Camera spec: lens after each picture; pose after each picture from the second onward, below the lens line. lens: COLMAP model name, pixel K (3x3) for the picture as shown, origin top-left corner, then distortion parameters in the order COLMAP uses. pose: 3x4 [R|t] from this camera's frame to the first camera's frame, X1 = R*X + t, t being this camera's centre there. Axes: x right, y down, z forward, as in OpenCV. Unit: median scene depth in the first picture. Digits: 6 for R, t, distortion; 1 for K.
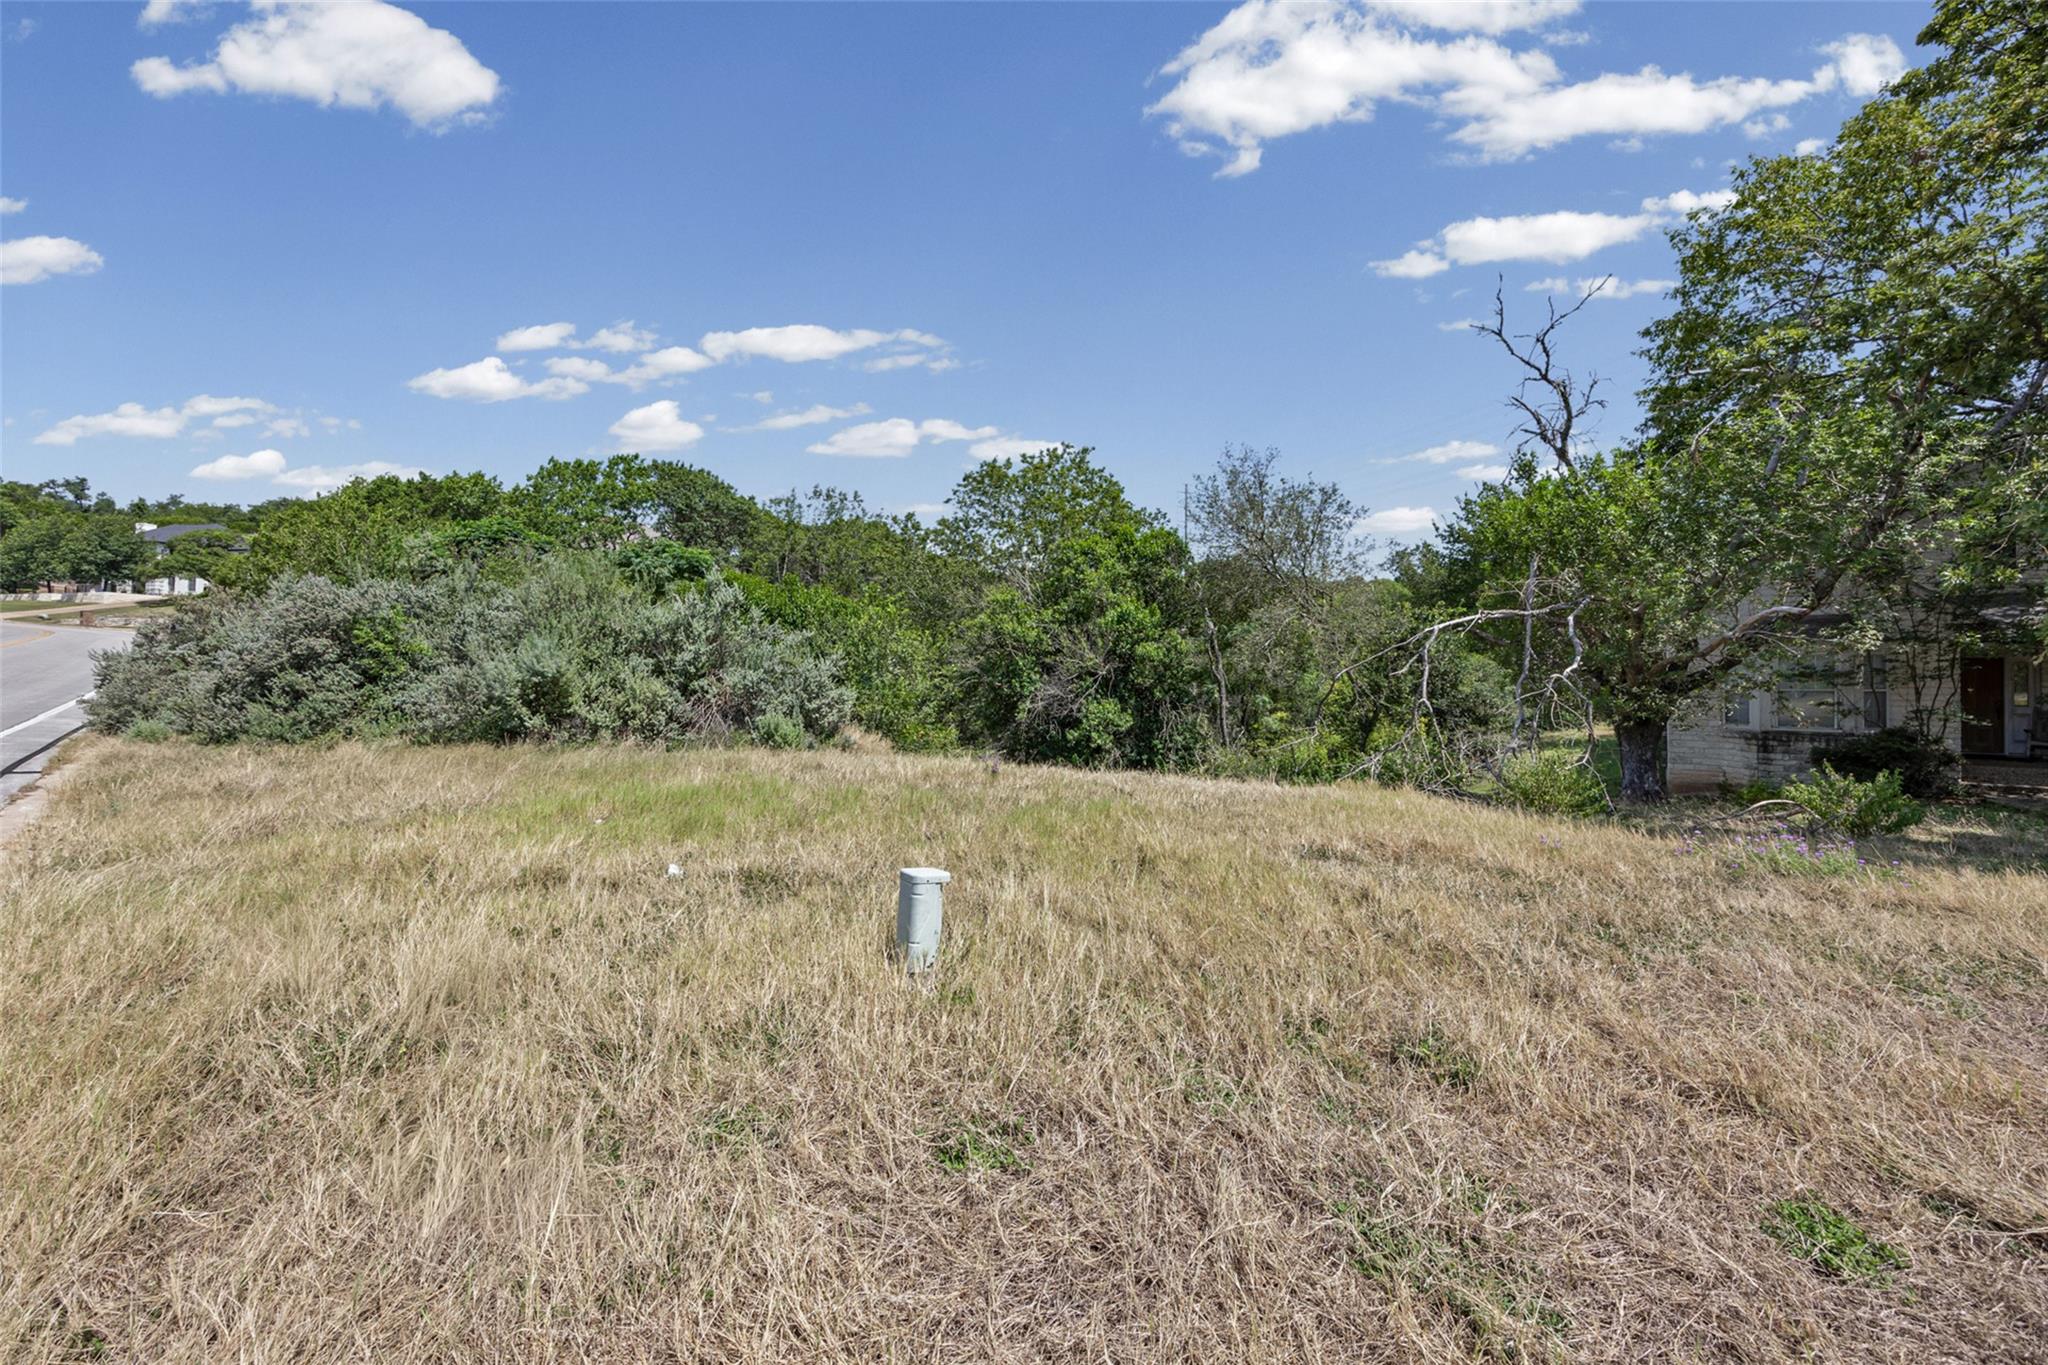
lens RADIAL K [[816.9, 0, 1055.1], [0, 816.9, 646.3], [0, 0, 1]] dist [0.002796, -0.000223]
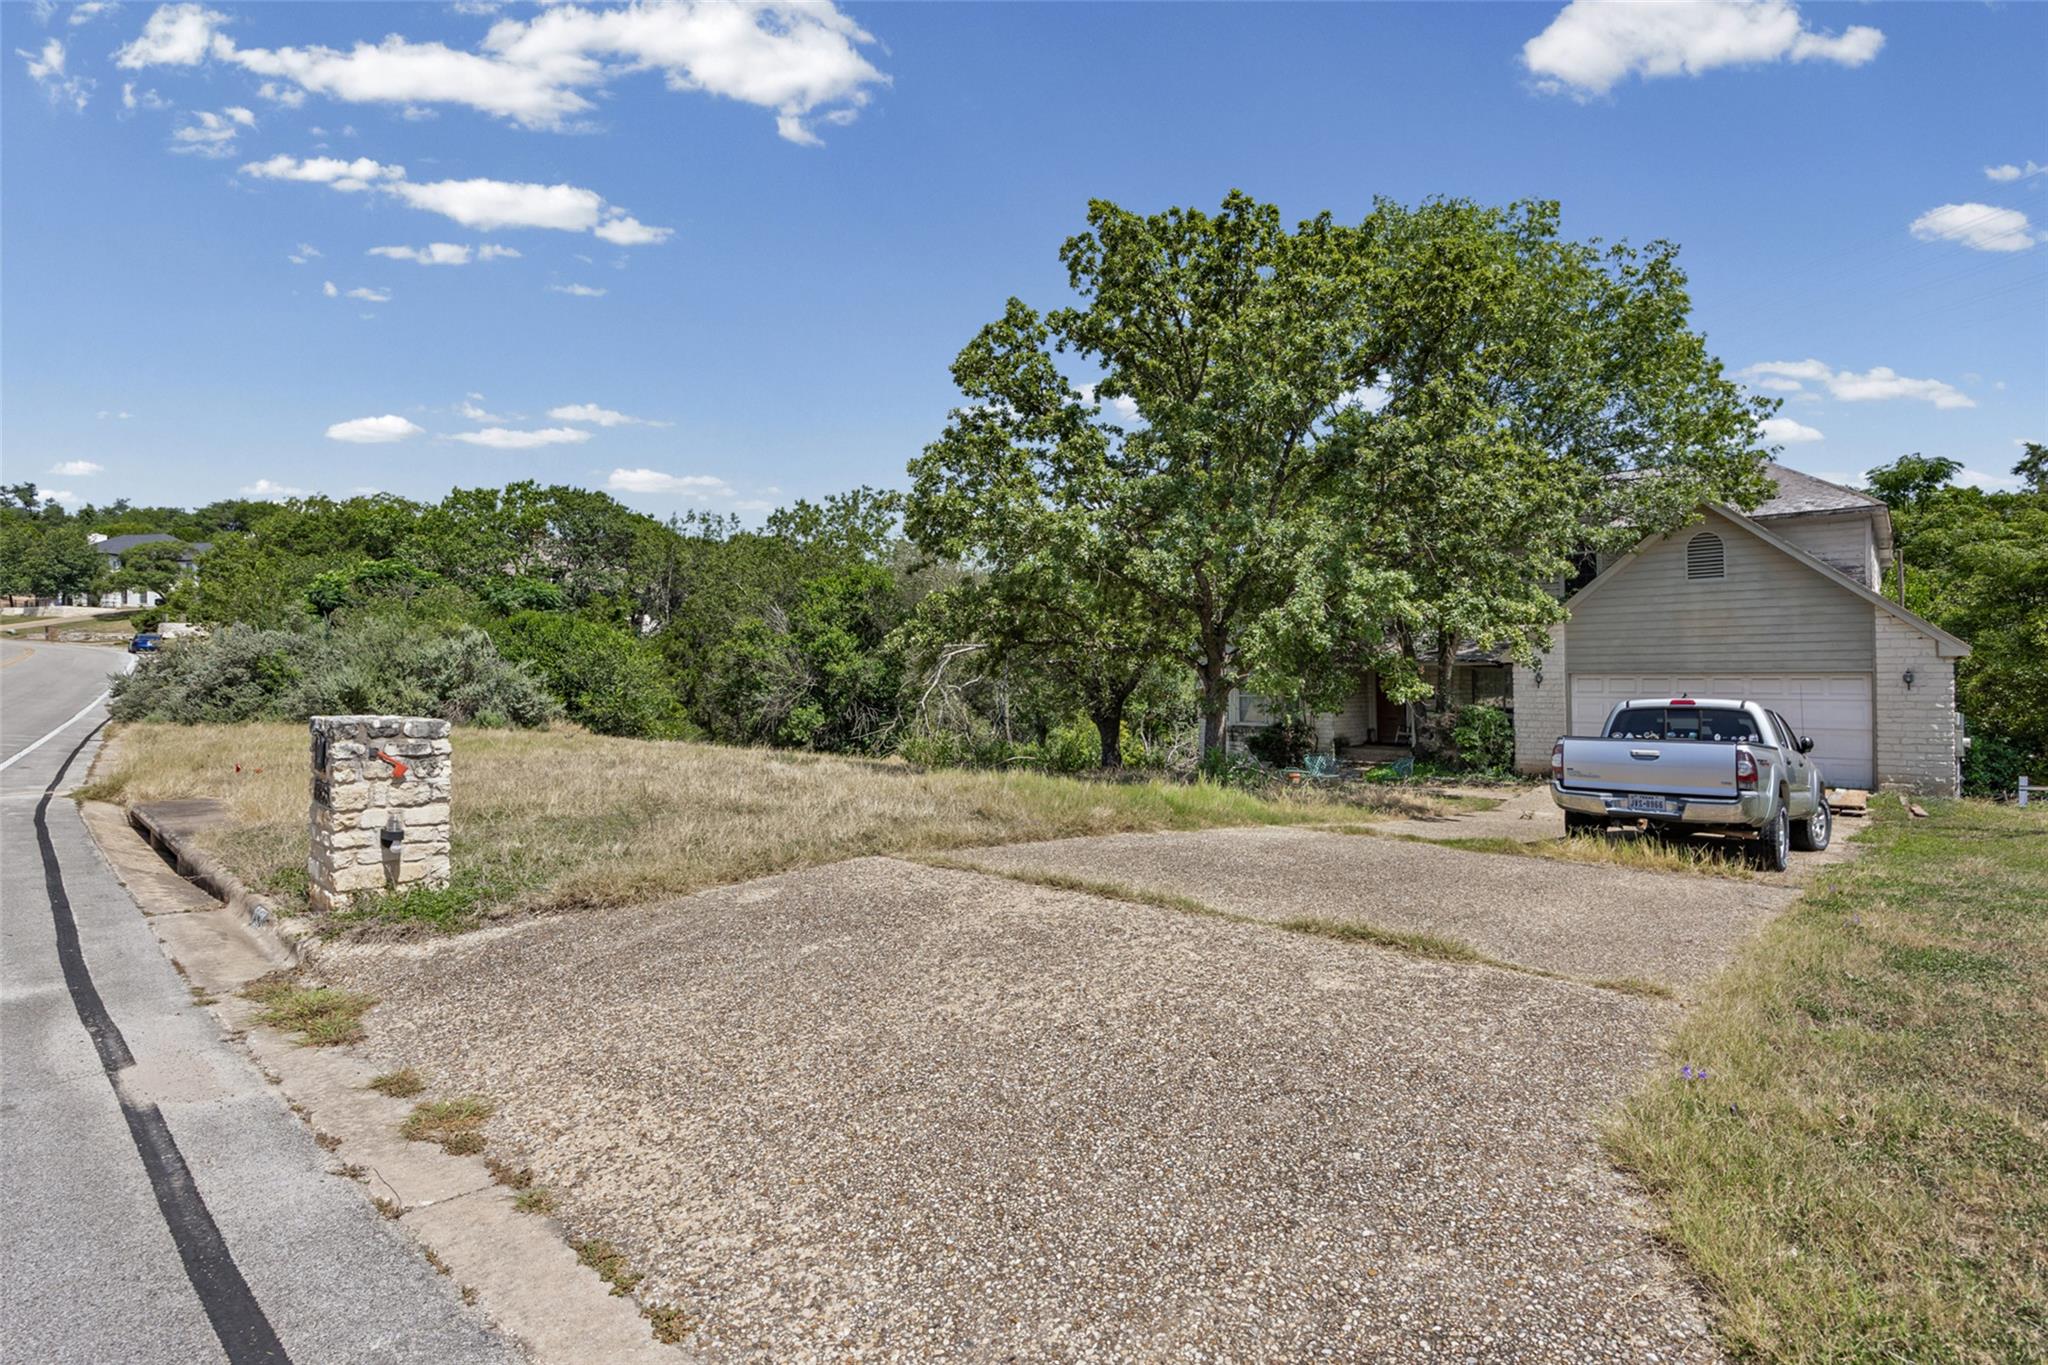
lens RADIAL K [[964.3, 0, 1022.5], [0, 964.3, 685.5], [0, 0, 1]] dist [0.000696, 0.000661]
pose [[0.997444, -0.003449, -0.071363, 0.218710], [0.005978, 0.999360, 0.035257, -0.008166], [0.071195, -0.035594, 0.996827, -0.224060]]
